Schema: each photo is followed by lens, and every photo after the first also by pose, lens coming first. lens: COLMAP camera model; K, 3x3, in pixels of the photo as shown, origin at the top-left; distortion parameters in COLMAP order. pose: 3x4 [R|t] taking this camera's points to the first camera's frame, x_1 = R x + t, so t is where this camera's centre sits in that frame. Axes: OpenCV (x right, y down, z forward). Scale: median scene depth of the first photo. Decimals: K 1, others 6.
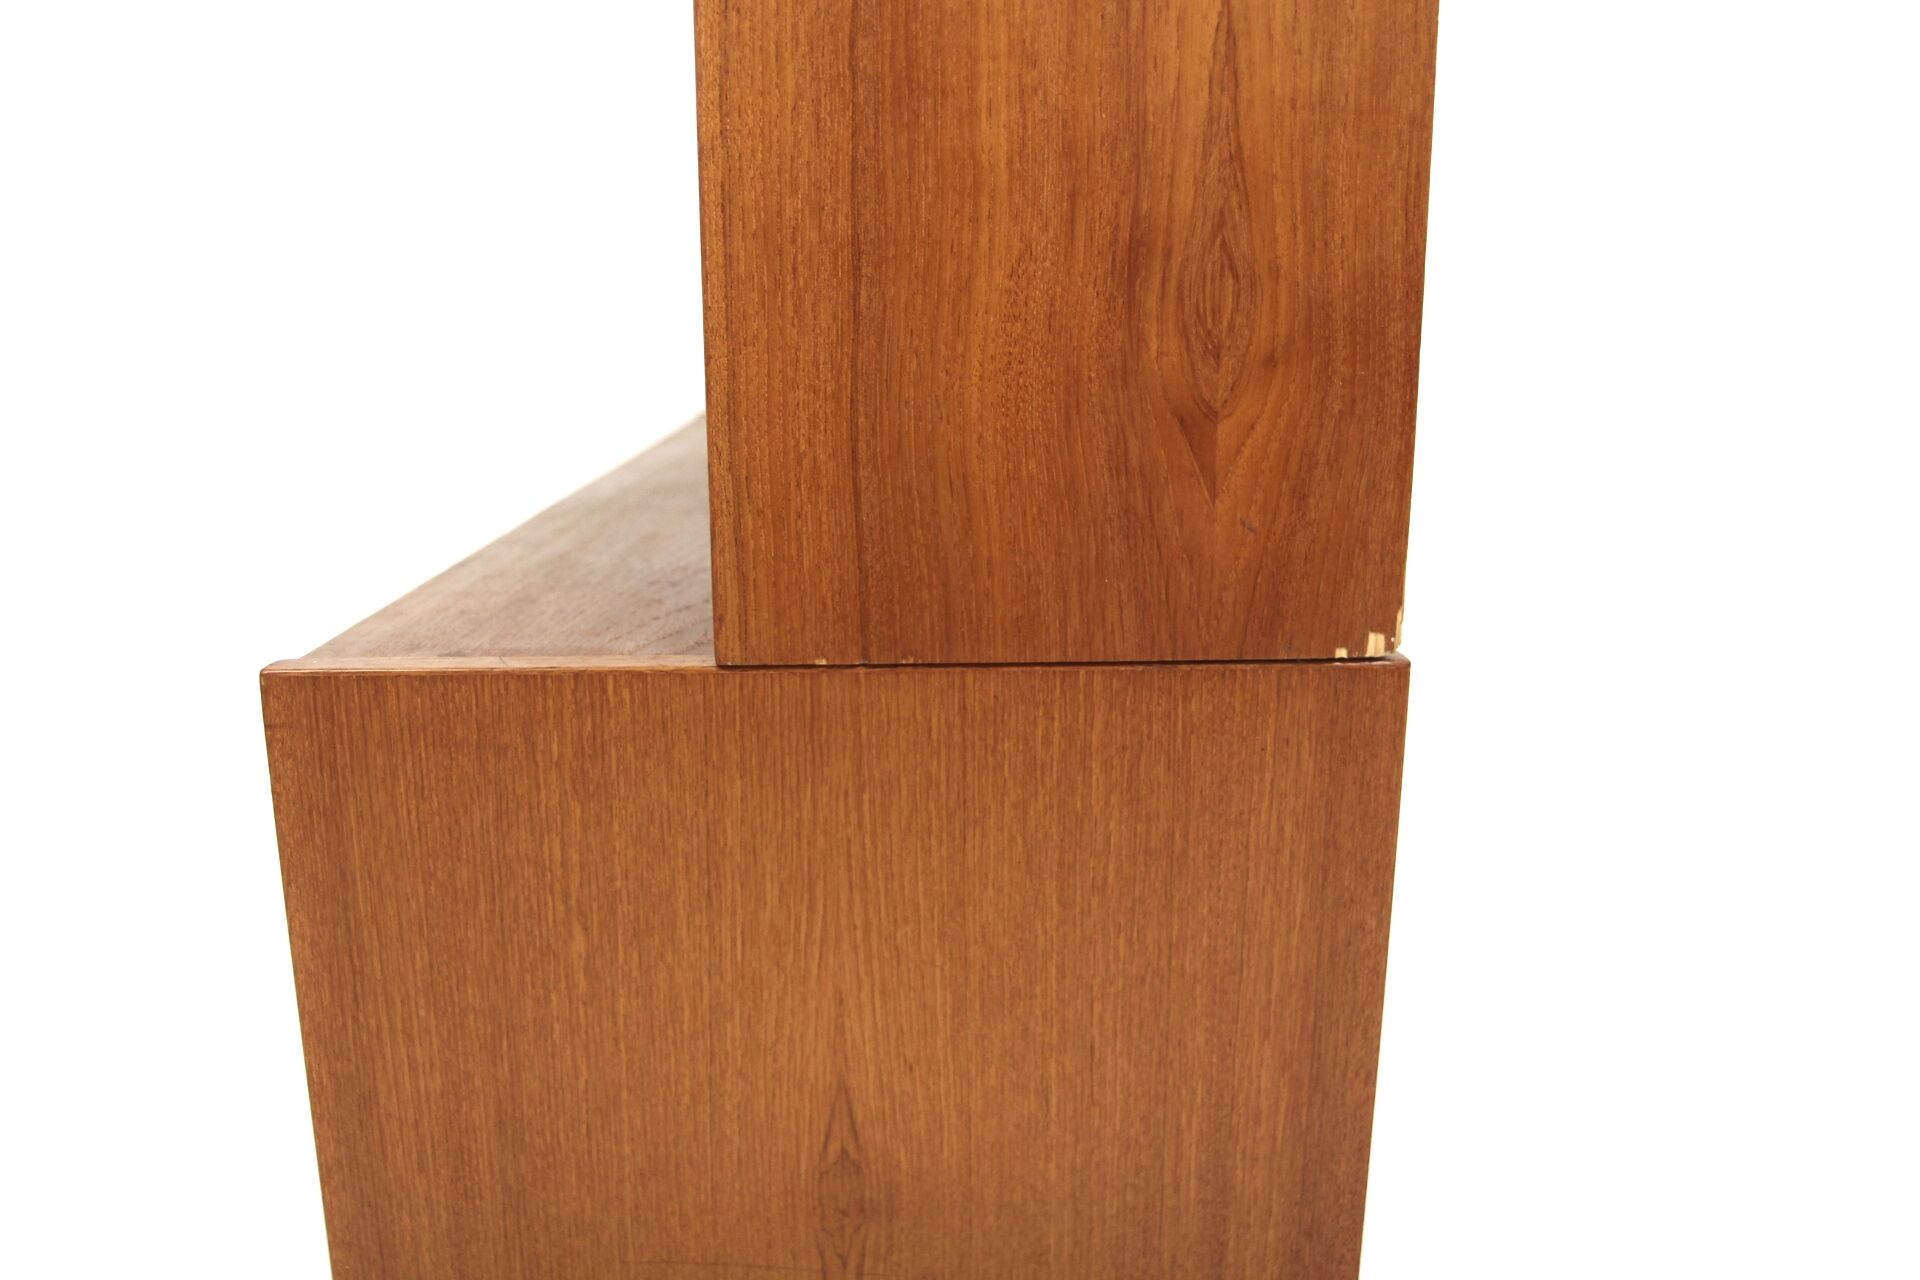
lens RADIAL K [[1500.8, 0, 960.4], [0, 1500.8, 636.2], [0, 0, 1]] dist [-0.088747, 0.069718]
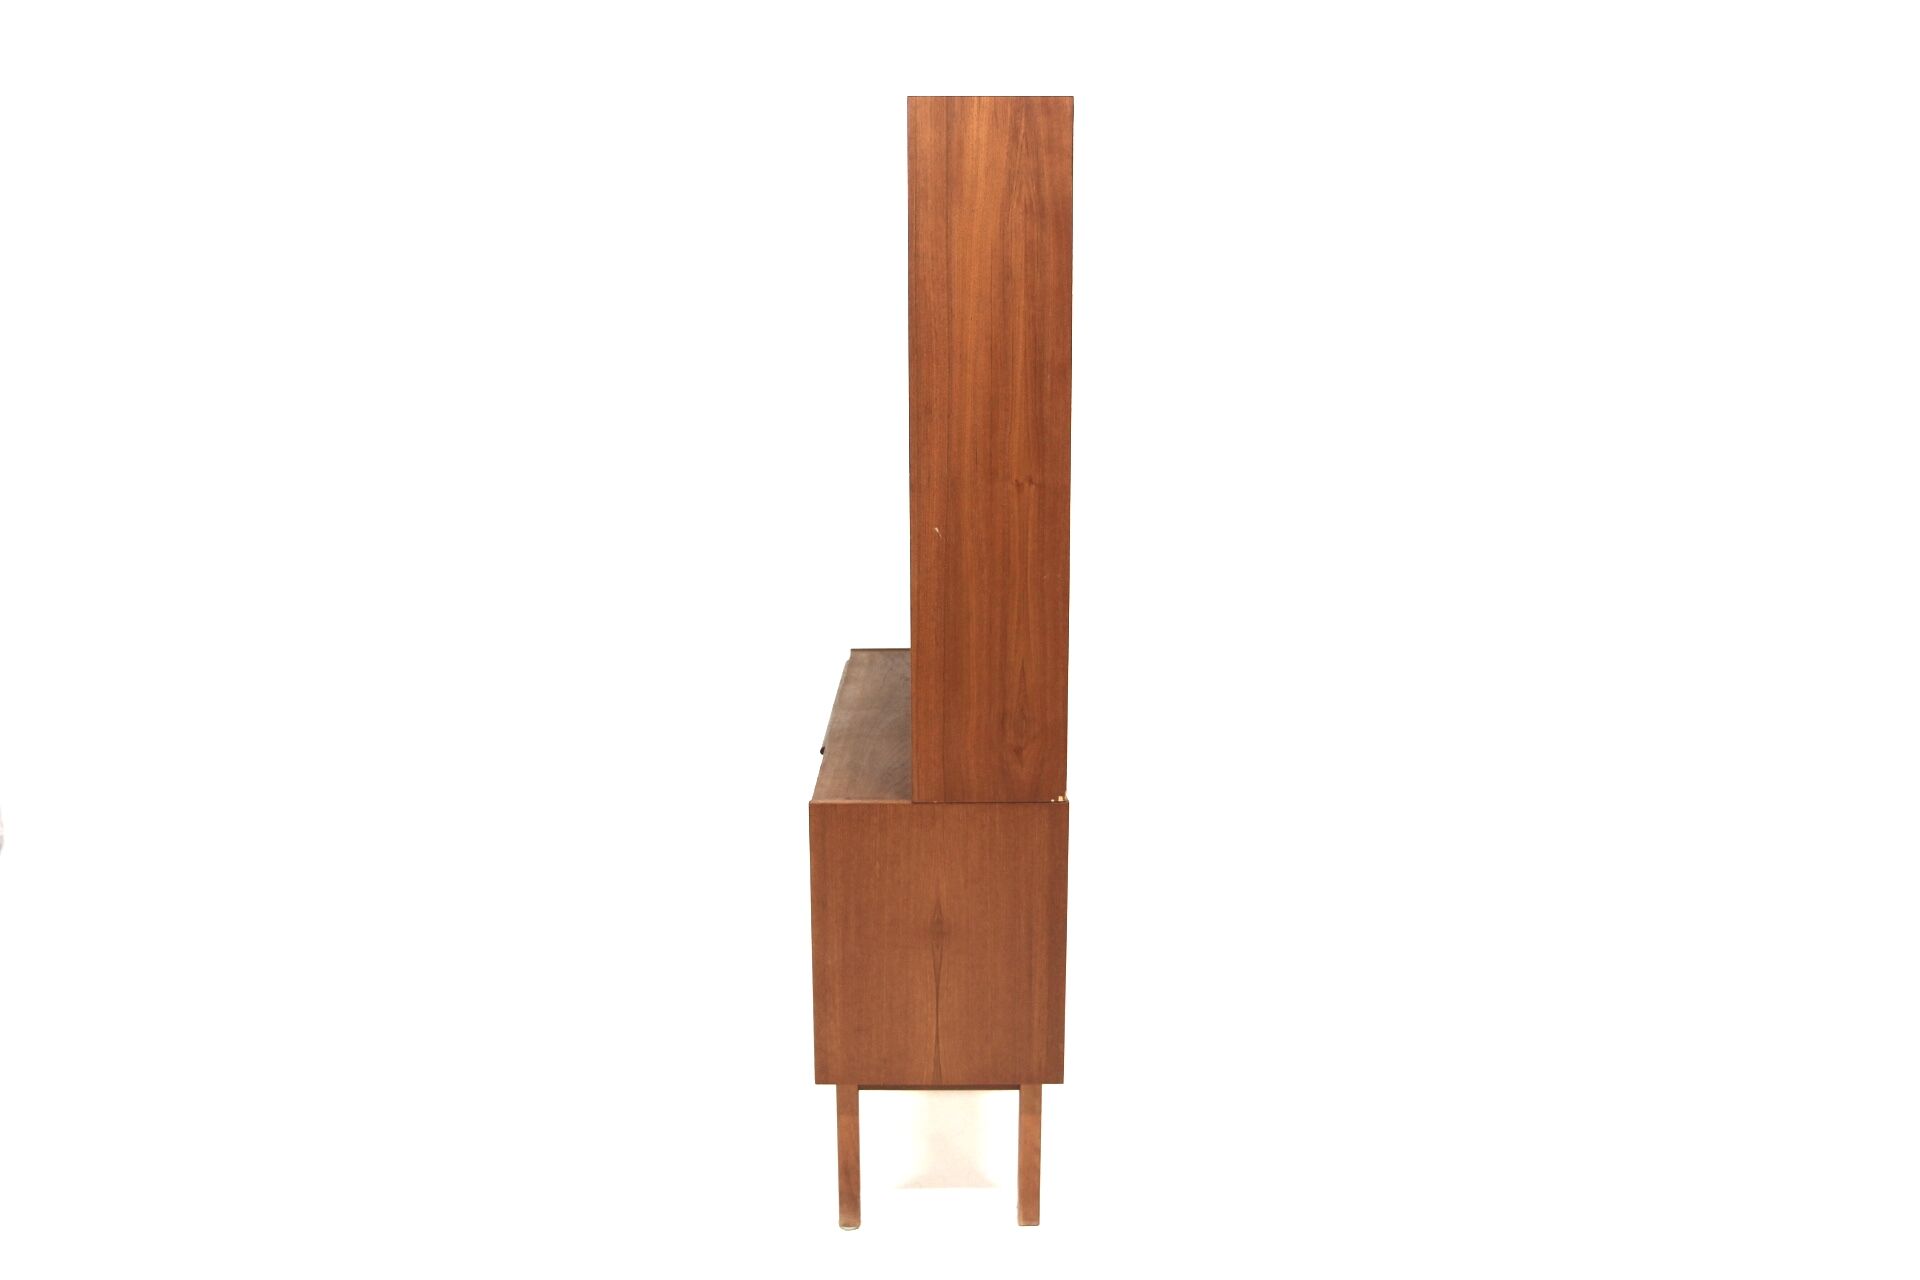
lens RADIAL K [[1500.8, 0, 960.2], [0, 1500.8, 644.8], [0, 0, 1]] dist [-0.088747, 0.069718]
pose [[0.999844, 0.004487, -0.017075, 0.055463], [-0.004878, 0.999725, -0.022935, -0.346437], [0.016968, 0.023015, 0.999591, -3.451486]]
